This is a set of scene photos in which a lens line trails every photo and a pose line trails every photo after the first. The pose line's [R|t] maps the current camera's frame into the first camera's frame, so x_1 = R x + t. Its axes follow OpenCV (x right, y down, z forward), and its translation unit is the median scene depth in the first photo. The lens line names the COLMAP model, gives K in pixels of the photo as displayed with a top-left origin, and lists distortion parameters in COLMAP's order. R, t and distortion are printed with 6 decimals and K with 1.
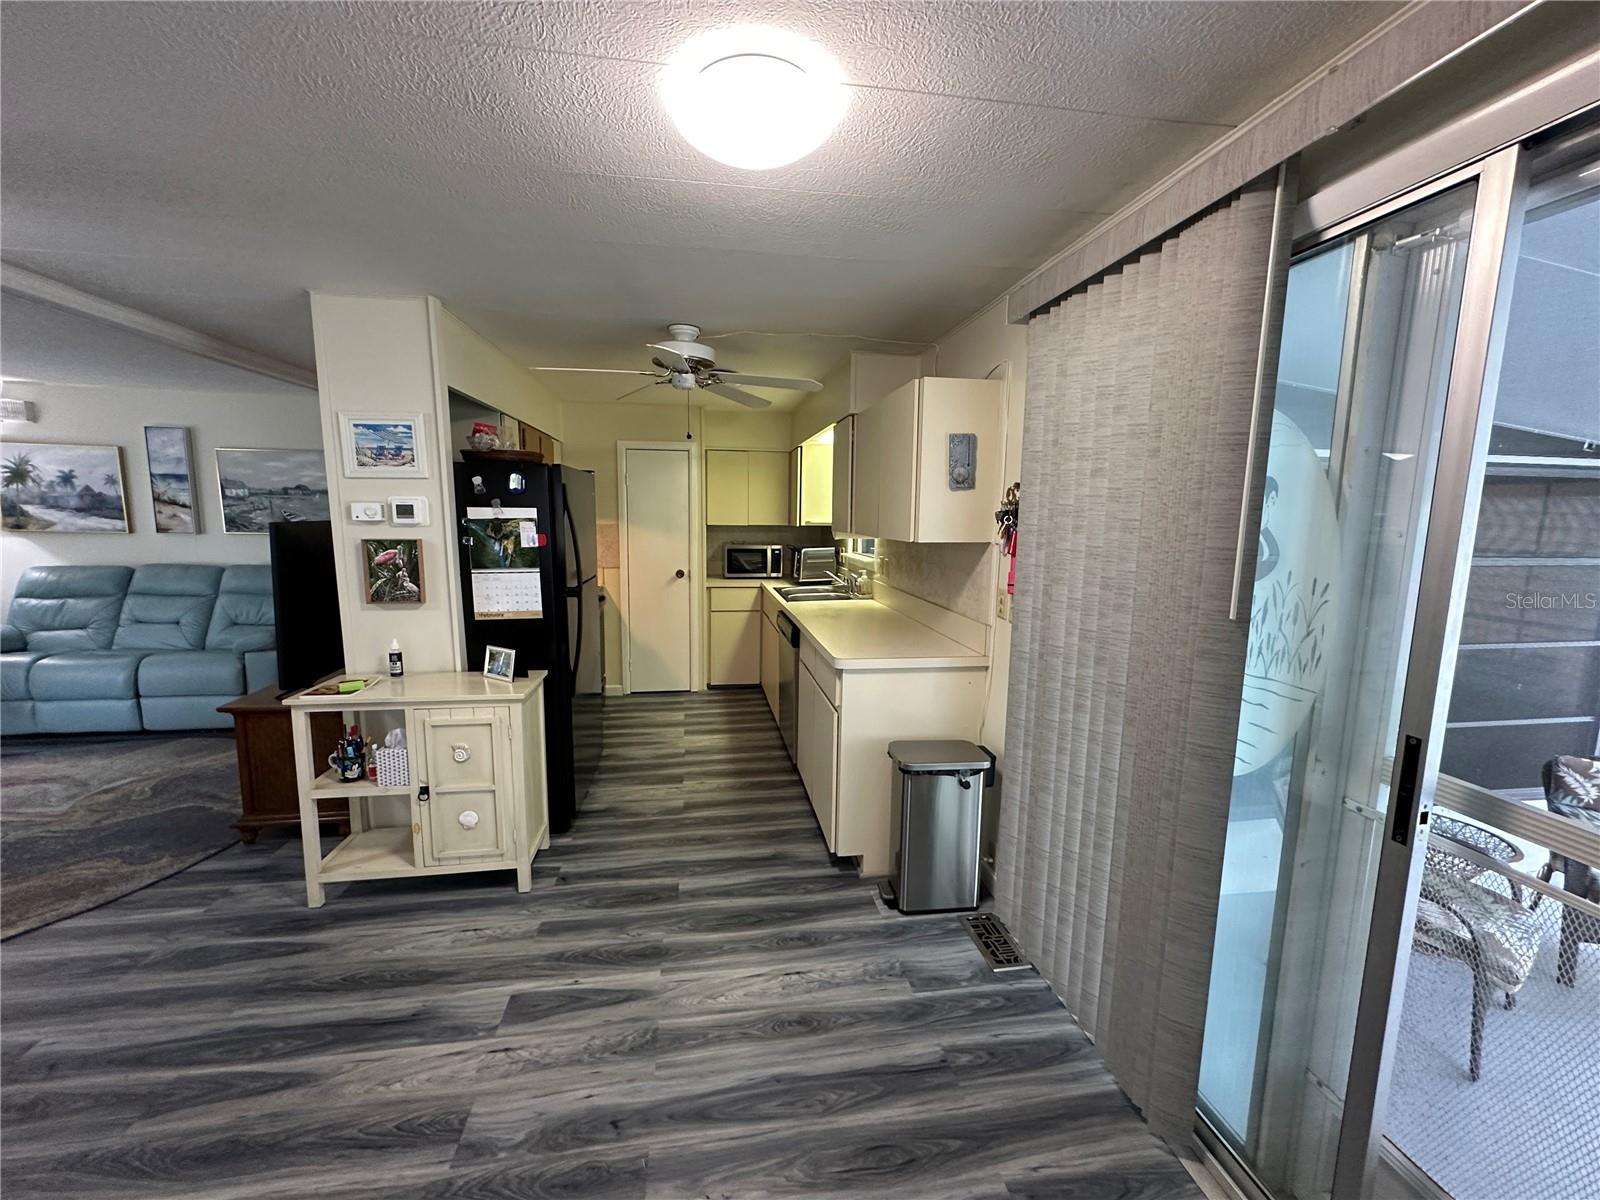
lens RADIAL K [[637.5, 0, 794.5], [0, 637.5, 598.6], [0, 0, 1]] dist [-0.002422, 0.000112]
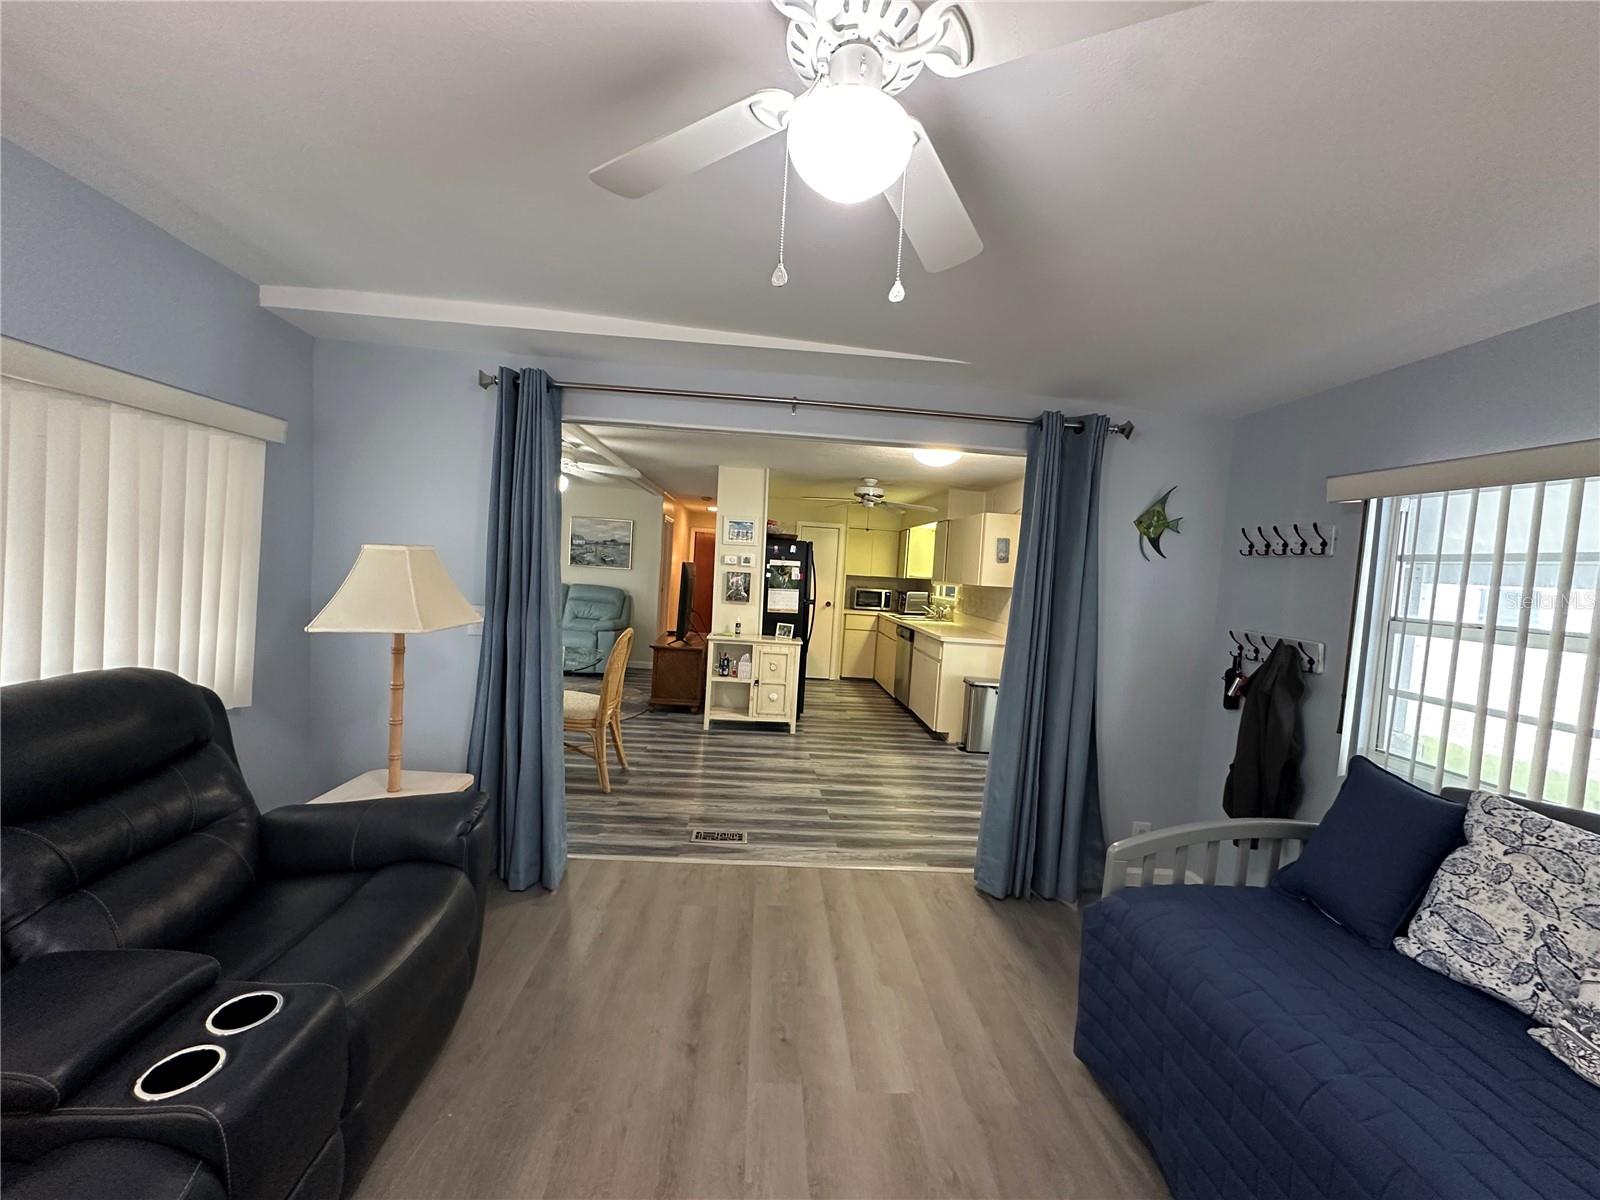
lens RADIAL K [[637.5, 0, 794.5], [0, 637.5, 598.6], [0, 0, 1]] dist [-0.002422, 0.000112]
pose [[0.994041, 0.053717, -0.094854, -0.210668], [-0.061773, 0.994537, -0.084147, 0.162005], [0.089815, 0.089504, 0.991928, -1.107130]]
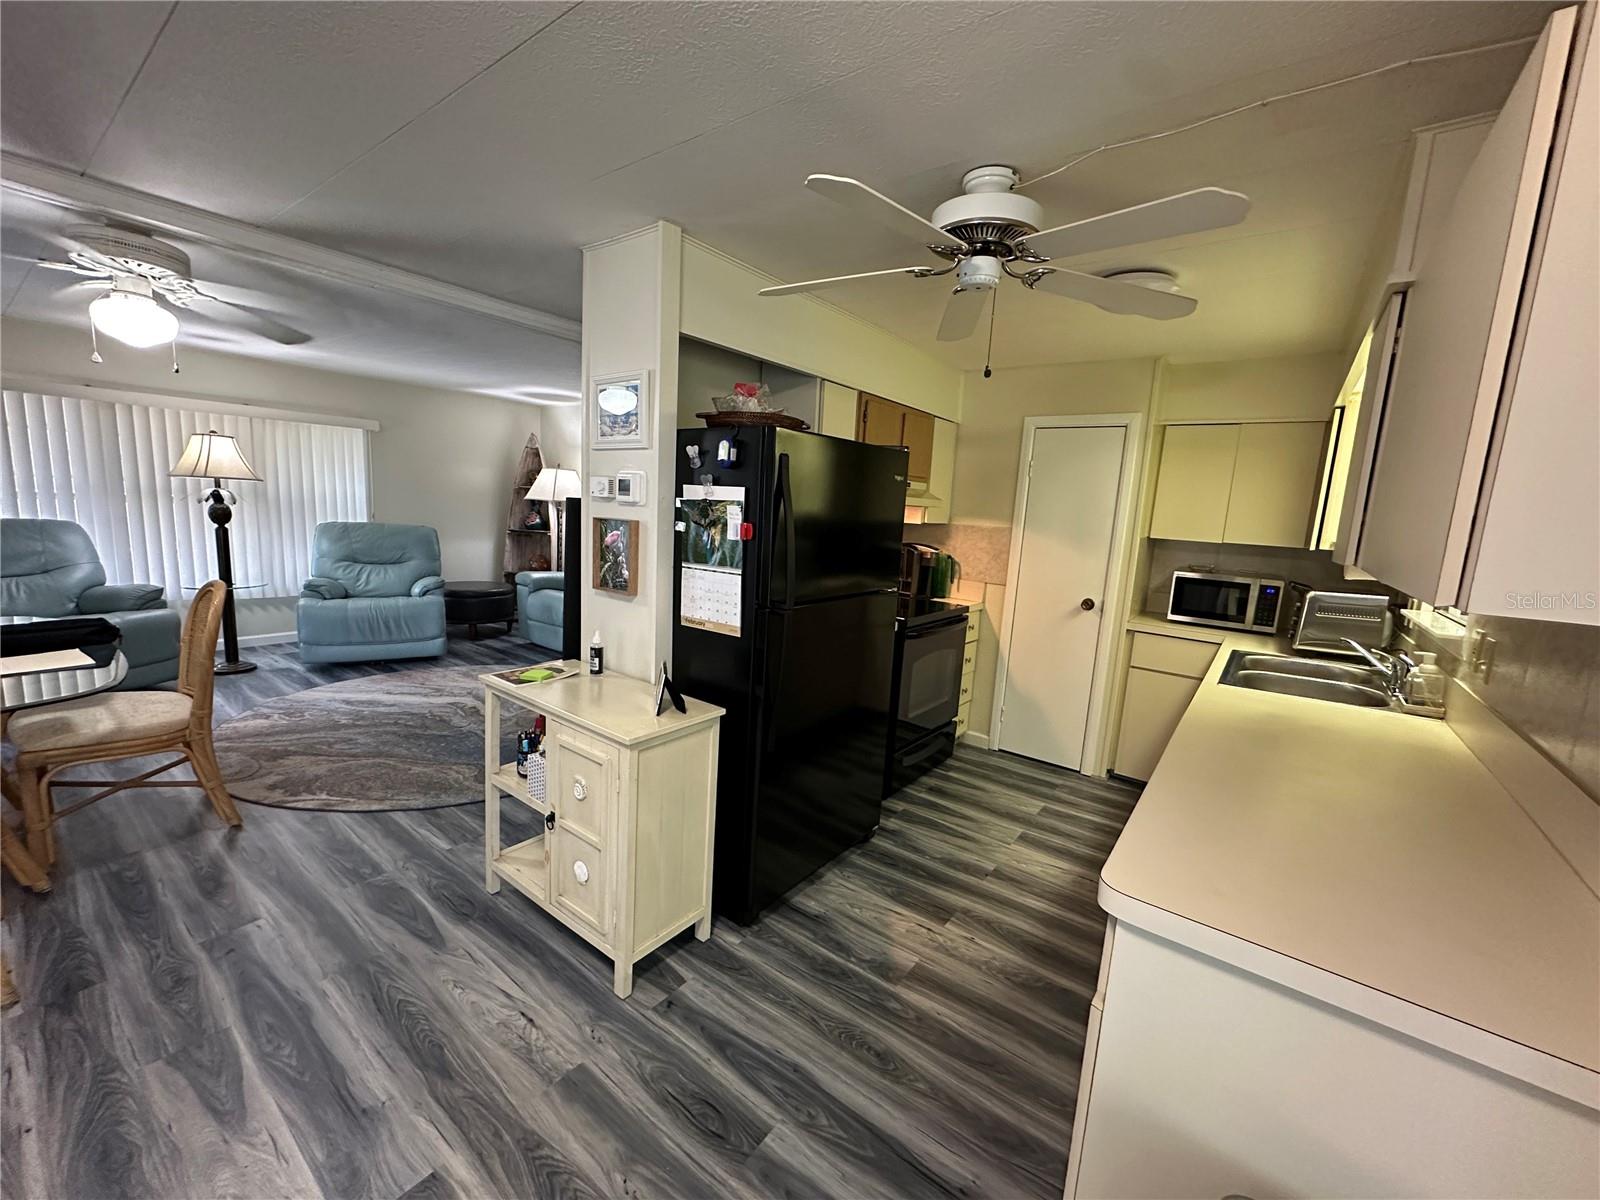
lens RADIAL K [[637.5, 0, 794.5], [0, 637.5, 598.6], [0, 0, 1]] dist [-0.002422, 0.000112]
pose [[0.695713, 0.134017, -0.705708, 0.164286], [-0.144327, 0.988486, 0.045435, -0.056575], [0.703671, 0.070243, 0.707045, 0.524972]]
